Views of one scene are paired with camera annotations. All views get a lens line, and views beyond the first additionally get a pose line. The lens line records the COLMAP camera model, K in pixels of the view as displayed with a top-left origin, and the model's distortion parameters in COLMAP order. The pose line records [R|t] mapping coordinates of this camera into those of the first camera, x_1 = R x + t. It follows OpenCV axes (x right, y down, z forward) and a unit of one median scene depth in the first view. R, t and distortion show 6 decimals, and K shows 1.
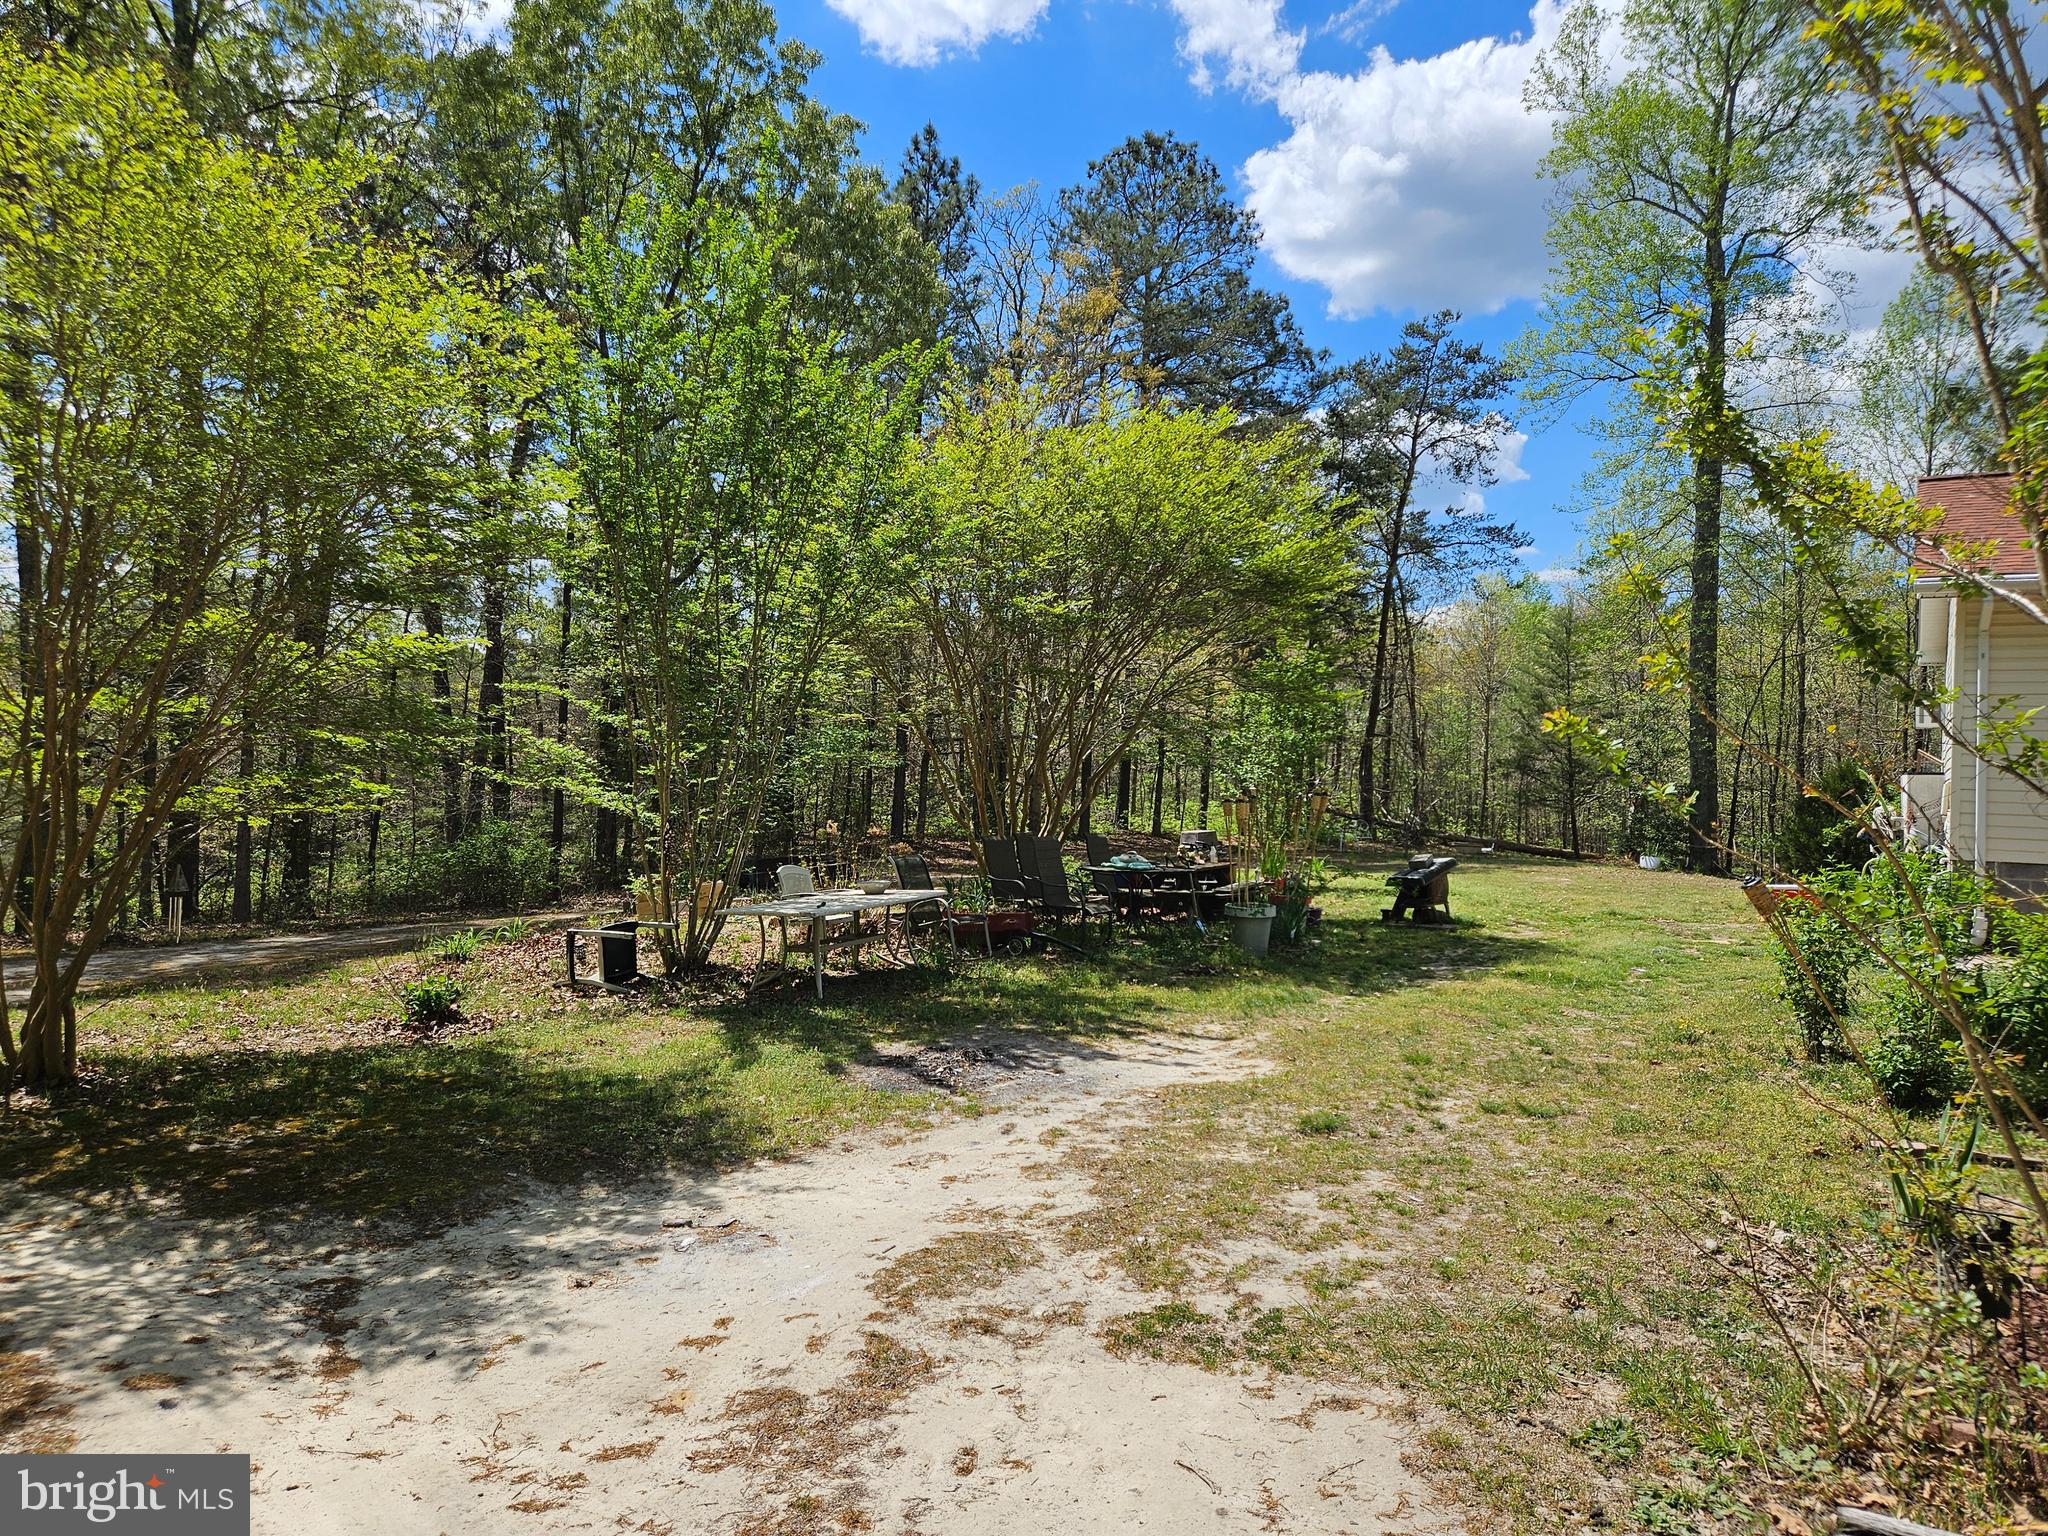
lens RADIAL K [[1392.5, 0, 1020.2], [0, 1392.5, 774.8], [0, 0, 1]] dist [0.076759, -0.078874]
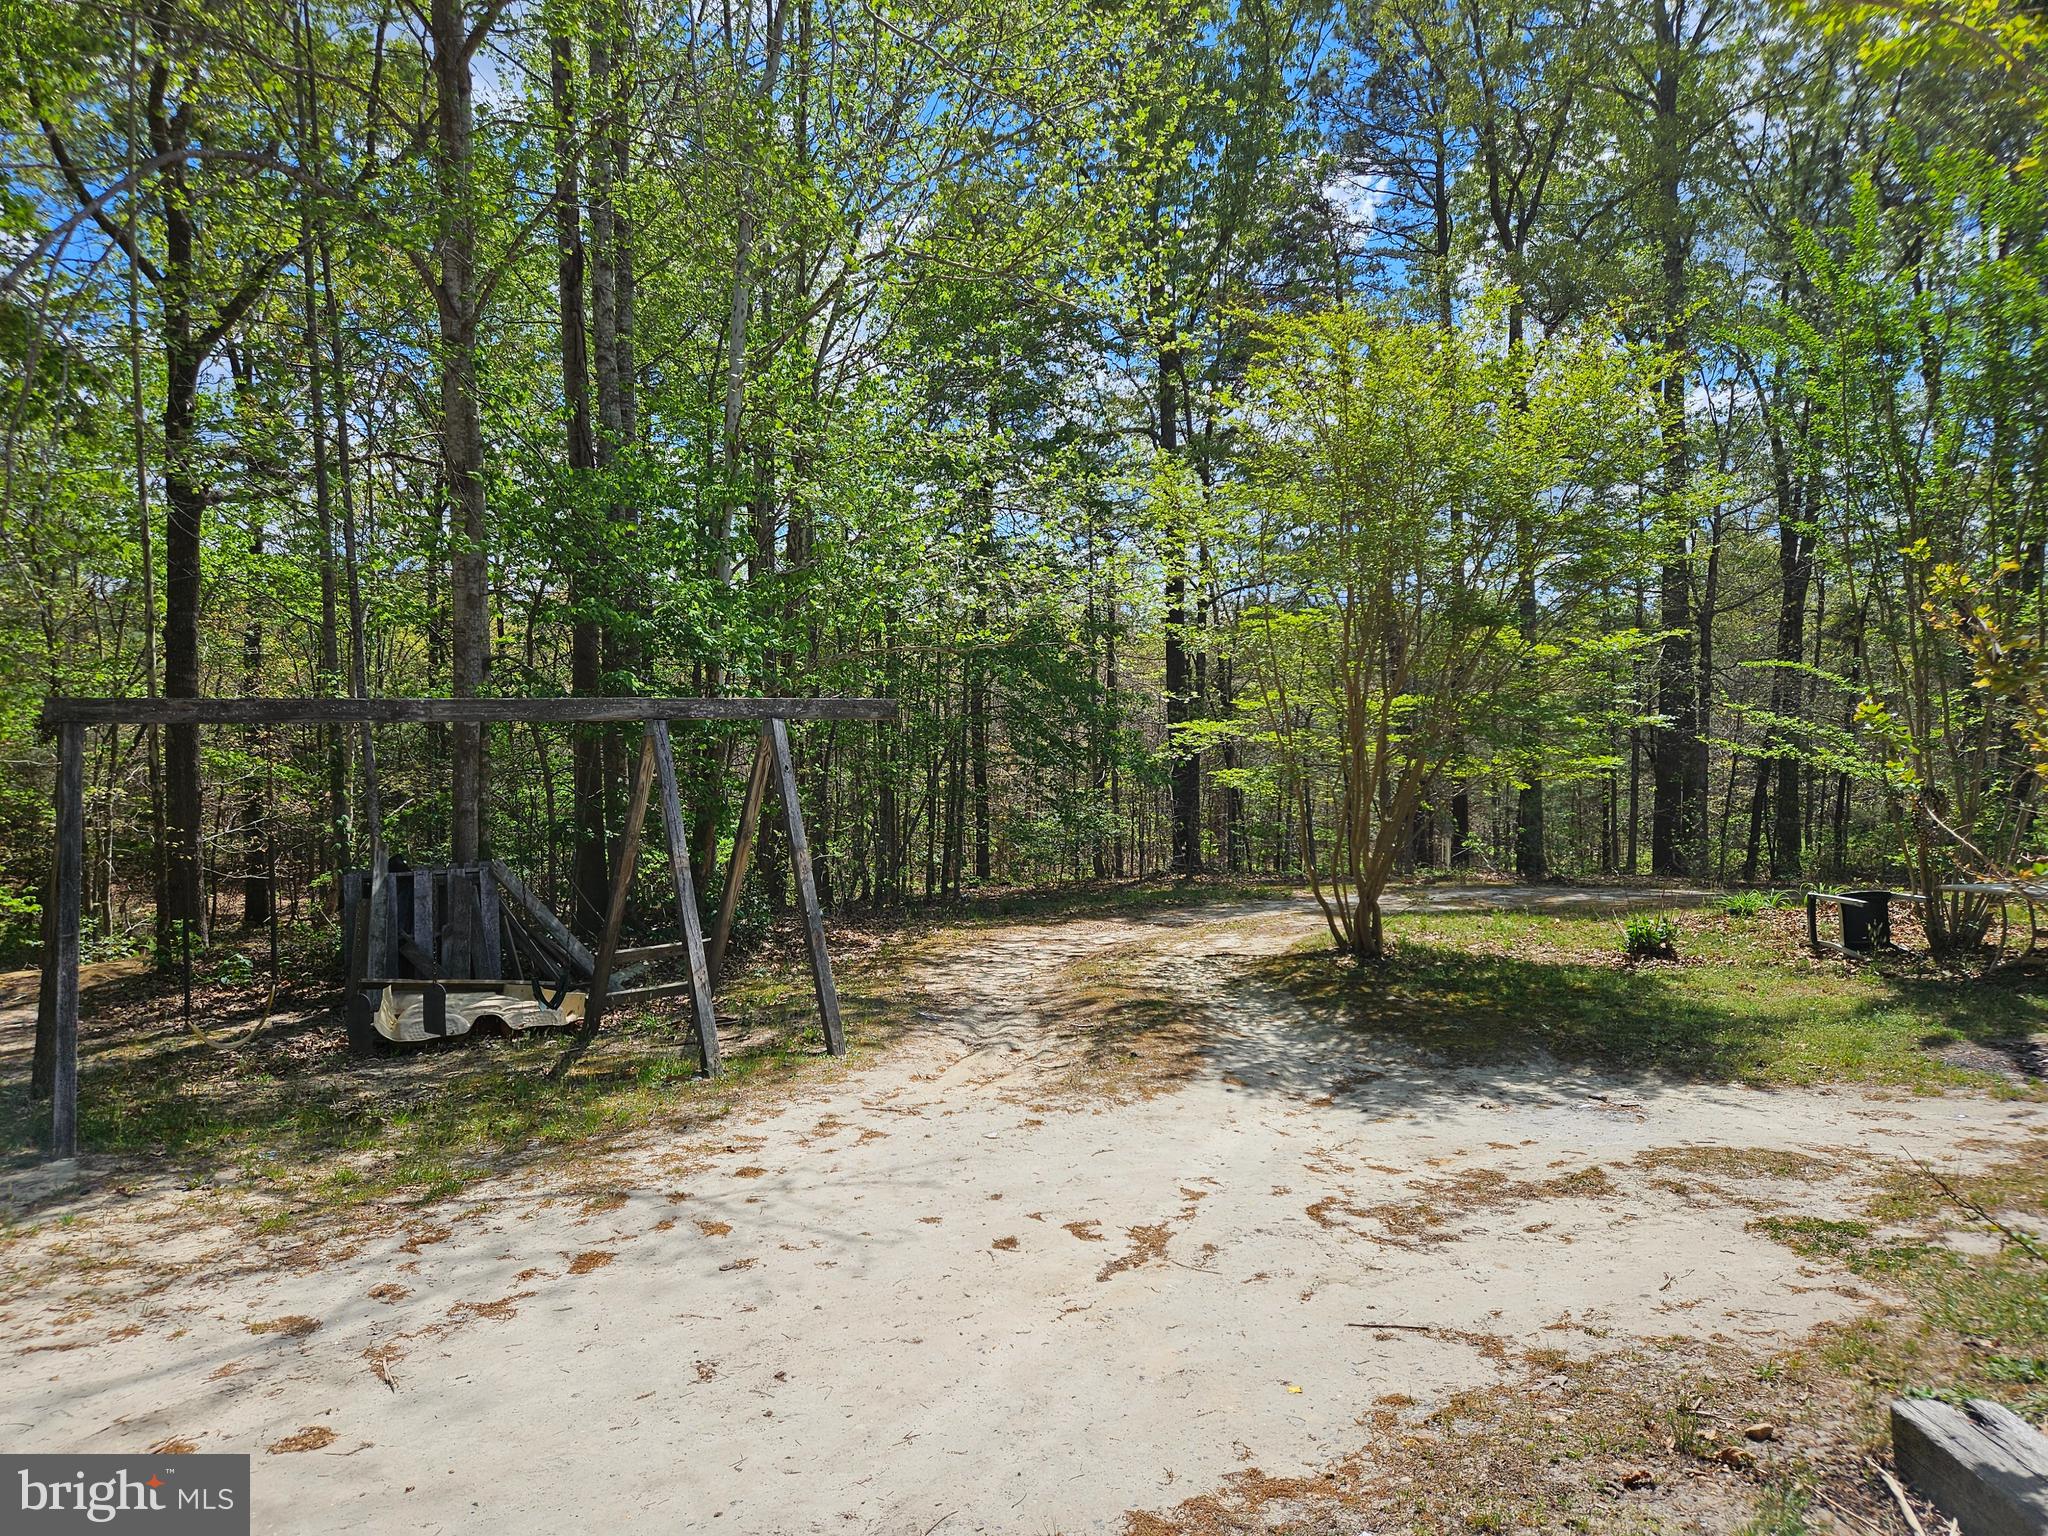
lens RADIAL K [[1392.5, 0, 1020.2], [0, 1392.5, 774.8], [0, 0, 1]] dist [0.076759, -0.078874]
pose [[0.512581, 0.009661, -0.858584, 0.768609], [0.011209, 0.999776, 0.017941, -0.016516], [0.858566, -0.018820, 0.512358, -0.173359]]
